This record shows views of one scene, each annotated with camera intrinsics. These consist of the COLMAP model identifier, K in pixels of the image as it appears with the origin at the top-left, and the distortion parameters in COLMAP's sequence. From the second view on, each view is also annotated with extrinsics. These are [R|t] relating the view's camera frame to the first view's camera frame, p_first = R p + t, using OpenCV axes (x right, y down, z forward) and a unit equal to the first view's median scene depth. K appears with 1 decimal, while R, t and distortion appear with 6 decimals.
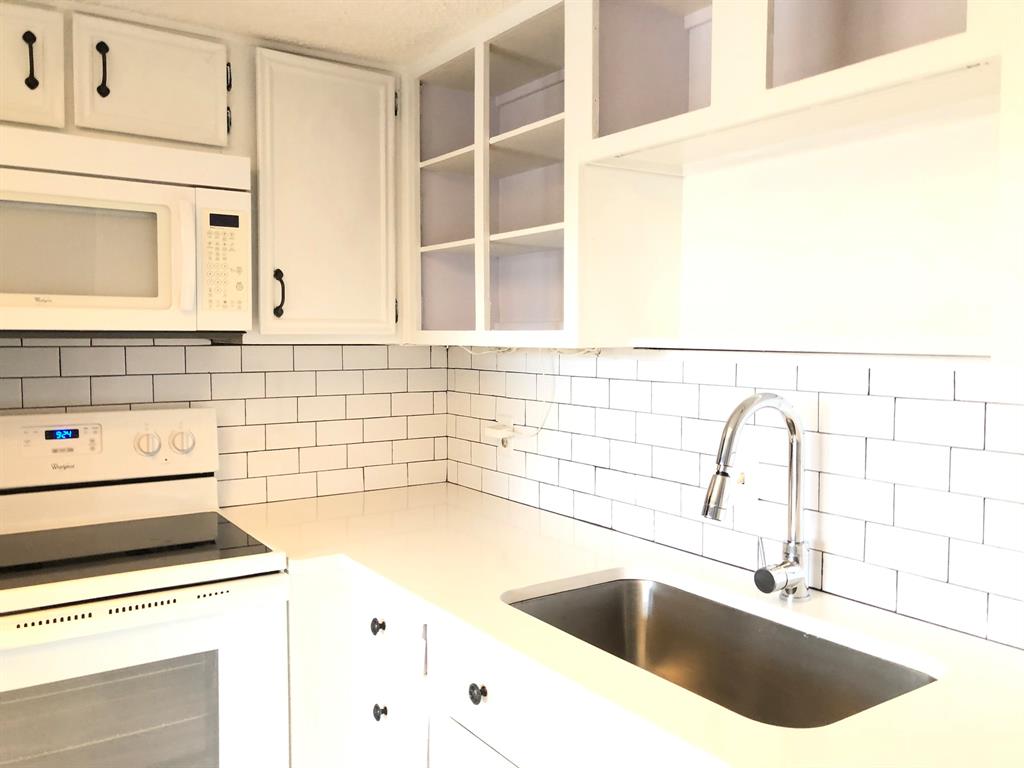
lens RADIAL K [[838.7, 0, 512.0], [0, 838.7, 384.0], [0, 0, 1]] dist [0.002167, 0.006814]
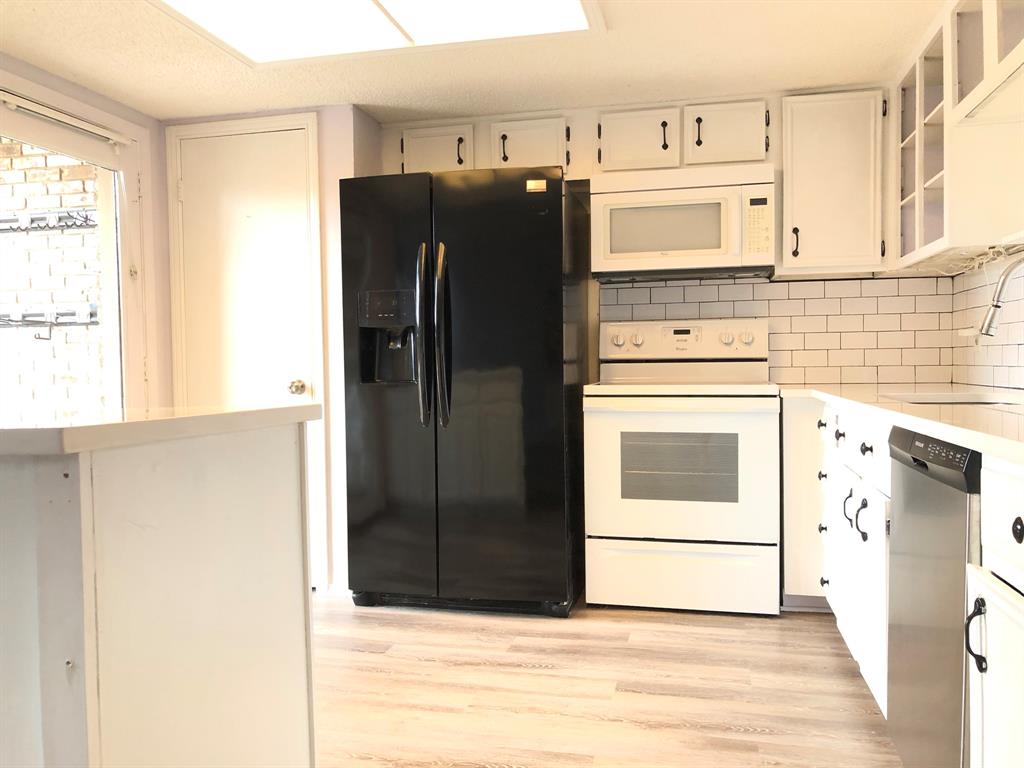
lens RADIAL K [[822.5, 0, 512.0], [0, 822.5, 384.0], [0, 0, 1]] dist [0.008770, -0.000526]
pose [[0.683142, 0.012733, -0.730174, 0.550447], [-0.025929, 0.999640, -0.006828, 0.204633], [0.729825, 0.023597, 0.683227, -0.526680]]
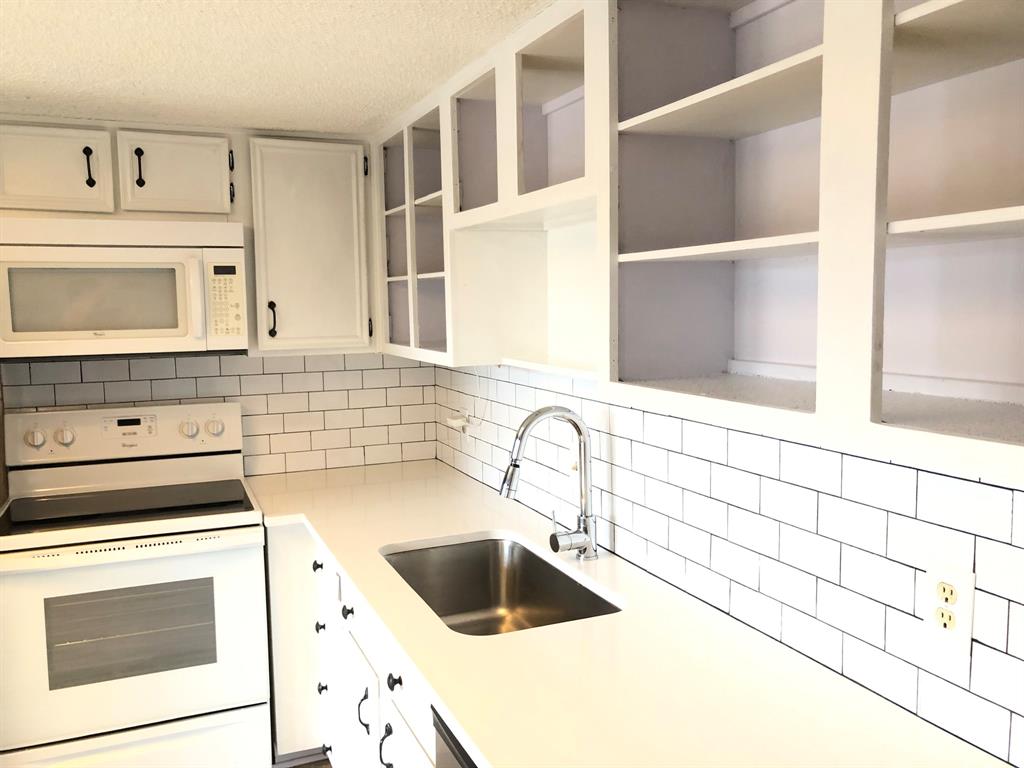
lens RADIAL K [[825.3, 0, 497.3], [0, 825.3, 386.4], [0, 0, 1]] dist [0.000650, -0.005279]
pose [[0.981031, 0.003467, -0.193818, 0.348167], [0.005019, 0.999051, 0.043275, -0.059034], [0.193784, -0.043427, 0.980083, -0.241089]]
